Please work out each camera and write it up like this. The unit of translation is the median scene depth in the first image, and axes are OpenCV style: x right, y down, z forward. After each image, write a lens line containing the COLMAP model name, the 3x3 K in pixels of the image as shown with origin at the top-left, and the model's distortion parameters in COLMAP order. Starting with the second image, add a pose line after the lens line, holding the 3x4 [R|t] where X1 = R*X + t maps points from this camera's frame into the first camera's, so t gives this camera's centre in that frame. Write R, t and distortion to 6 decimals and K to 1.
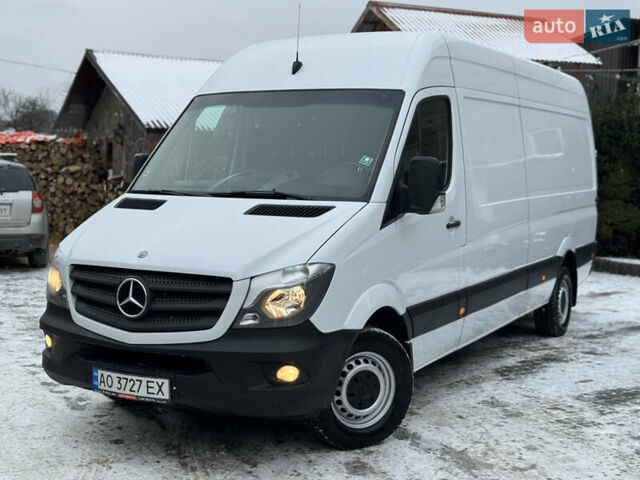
lens RADIAL K [[895.5, 0, 320.0], [0, 895.5, 240.0], [0, 0, 1]] dist [0.146711, -0.031206]
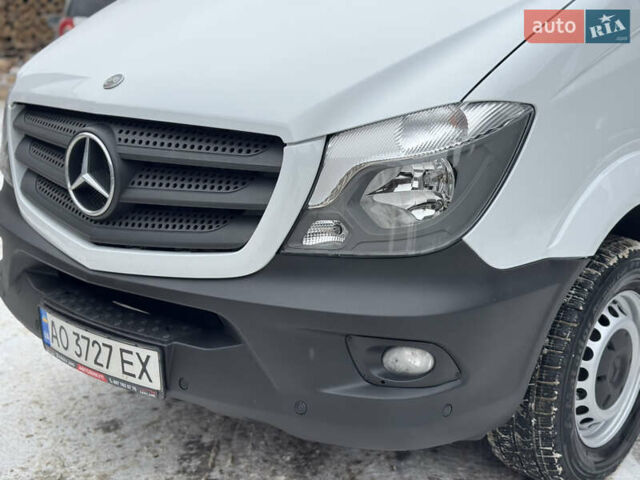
lens RADIAL K [[895.5, 0, 320.0], [0, 895.5, 240.0], [0, 0, 1]] dist [0.146711, -0.031206]
pose [[0.973824, 0.039511, -0.223843, 0.014691], [-0.001512, 0.985881, 0.167442, 0.017136], [0.227298, -0.162721, 0.960134, 0.520708]]
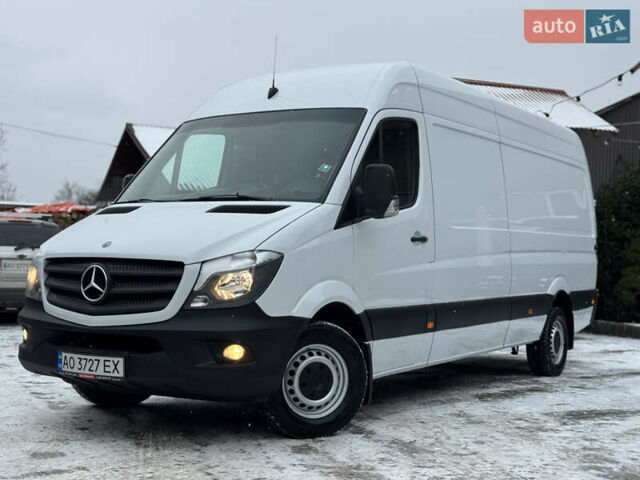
lens RADIAL K [[895.5, 0, 320.0], [0, 895.5, 240.0], [0, 0, 1]] dist [0.146711, -0.031206]
pose [[0.998130, 0.005804, -0.060856, 0.114988], [-0.012118, 0.994515, -0.103893, 0.111573], [0.059919, 0.104436, 0.992725, -0.053875]]
